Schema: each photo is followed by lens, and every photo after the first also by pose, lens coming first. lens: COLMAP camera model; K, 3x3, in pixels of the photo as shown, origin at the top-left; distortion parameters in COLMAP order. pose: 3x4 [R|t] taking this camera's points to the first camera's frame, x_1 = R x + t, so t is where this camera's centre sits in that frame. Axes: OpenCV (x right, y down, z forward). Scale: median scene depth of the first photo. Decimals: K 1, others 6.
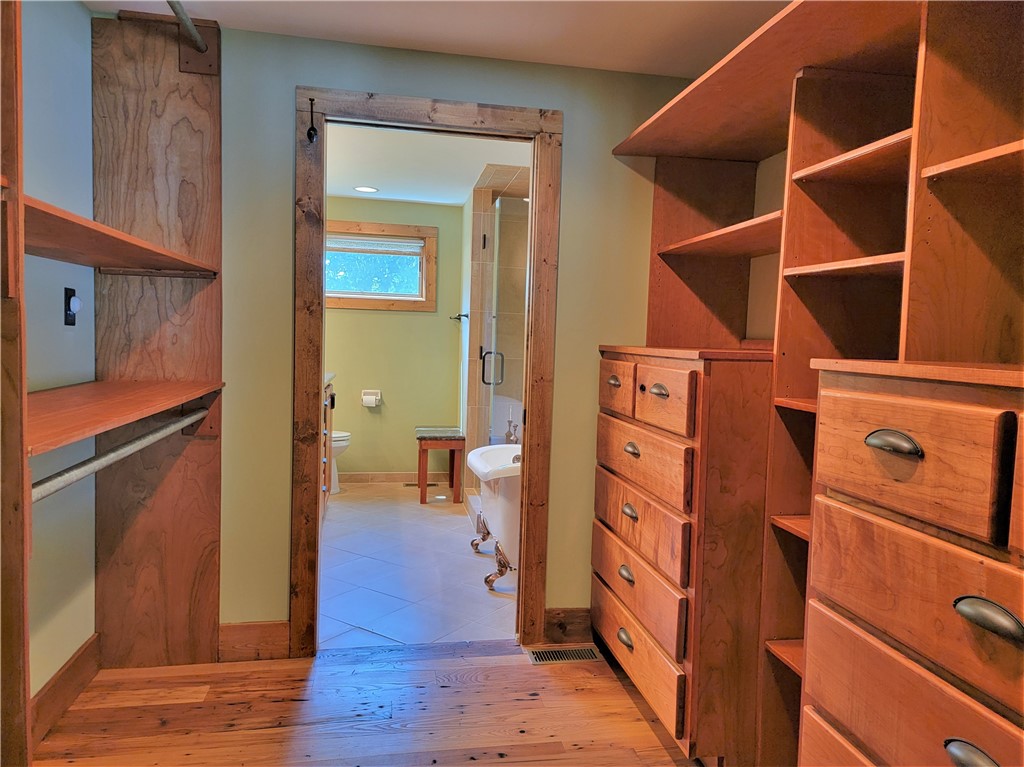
lens RADIAL K [[722.0, 0, 512.0], [0, 722.0, 383.5], [0, 0, 1]] dist [0.049641, -0.004874]
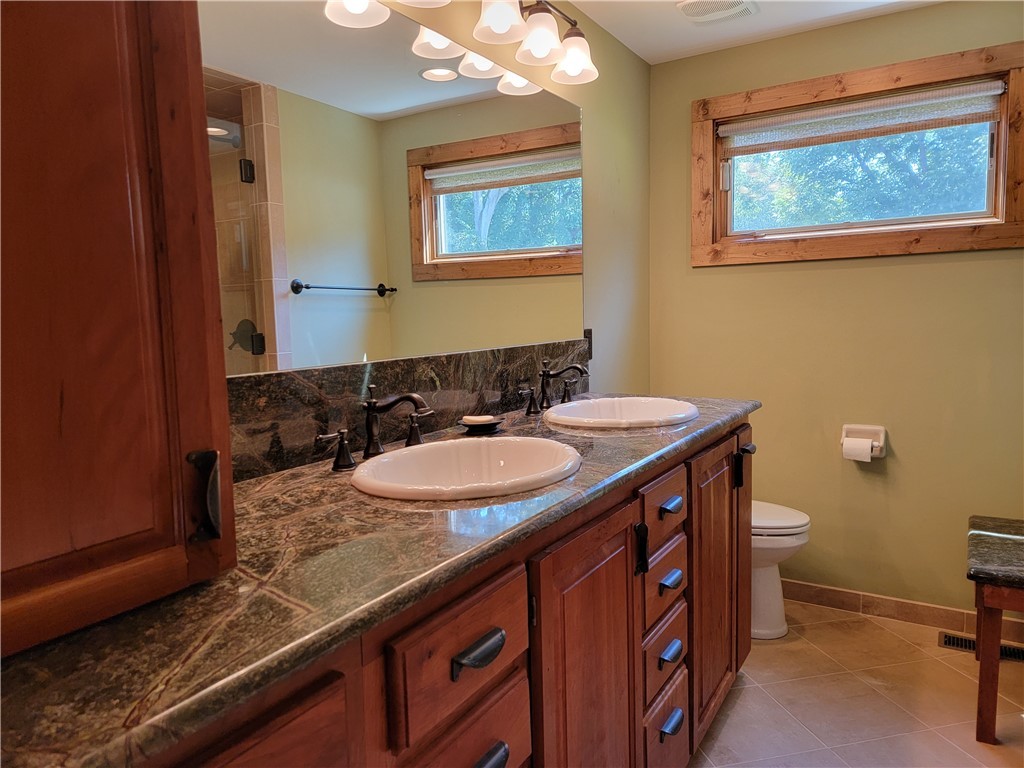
lens RADIAL K [[707.5, 0, 513.2], [0, 707.5, 386.2], [0, 0, 1]] dist [0.078453, -0.065724]
pose [[0.748922, 0.019438, -0.662373, -0.053920], [0.004934, 0.999378, 0.034906, -0.035638], [0.662639, -0.029410, 0.748361, 0.499815]]
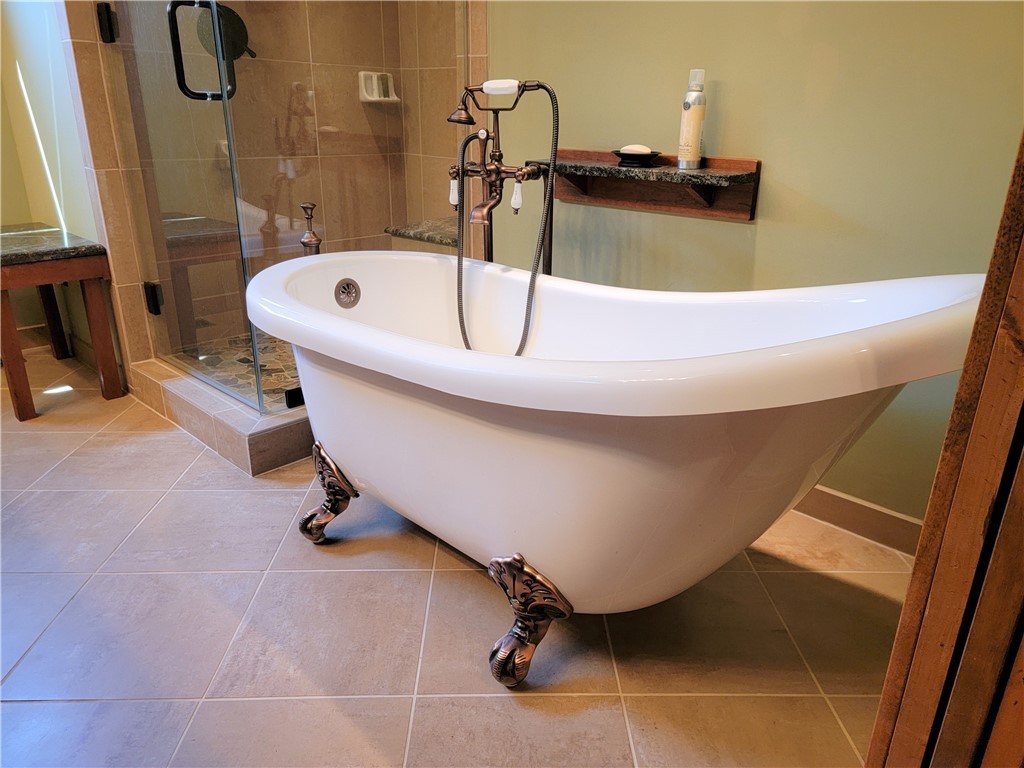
lens RADIAL K [[722.0, 0, 512.0], [0, 722.0, 384.0], [0, 0, 1]] dist [0.049641, -0.004874]
pose [[0.806911, -0.223113, 0.546915, -0.114024], [0.047615, 0.947474, 0.316269, 0.023814], [-0.588751, -0.229159, 0.775151, 0.468262]]
